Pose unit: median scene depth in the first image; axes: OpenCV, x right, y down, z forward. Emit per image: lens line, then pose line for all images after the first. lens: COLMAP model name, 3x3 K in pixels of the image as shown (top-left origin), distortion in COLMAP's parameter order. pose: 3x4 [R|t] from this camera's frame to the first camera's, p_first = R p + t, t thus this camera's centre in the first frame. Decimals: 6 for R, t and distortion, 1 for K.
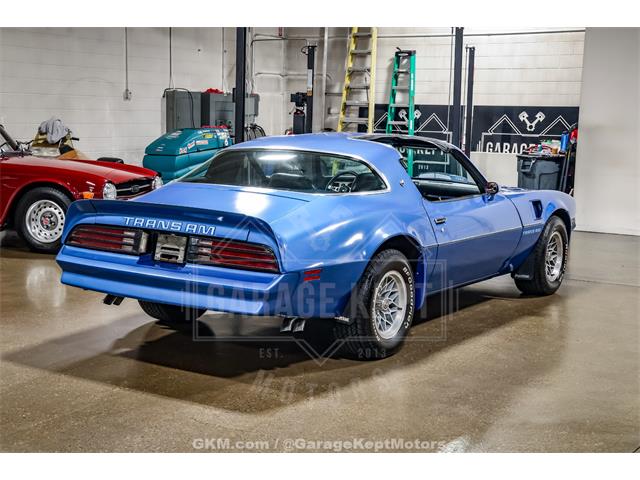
lens RADIAL K [[1027.5, 0, 320.0], [0, 1027.5, 240.0], [0, 0, 1]] dist [0.169387, 0.133808]
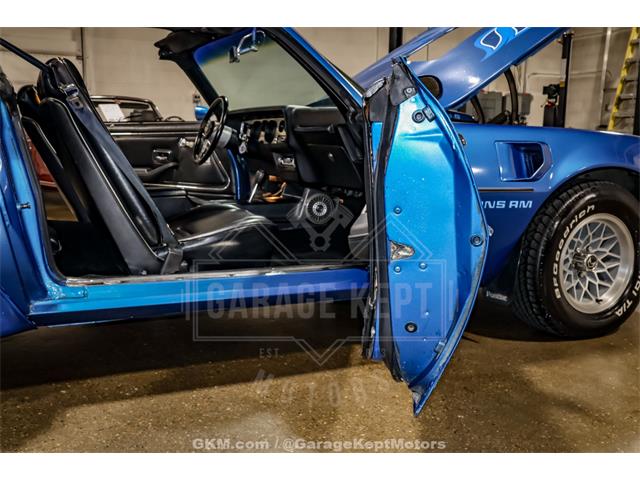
lens RADIAL K [[697.2, 0, 302.7], [0, 697.2, 249.5], [0, 0, 1]] dist [-0.032438, 0.158748]
pose [[0.840553, 0.074174, -0.536628, 0.188026], [-0.065188, 0.997233, 0.035732, 0.004130], [0.537794, 0.004947, 0.843062, 0.422293]]
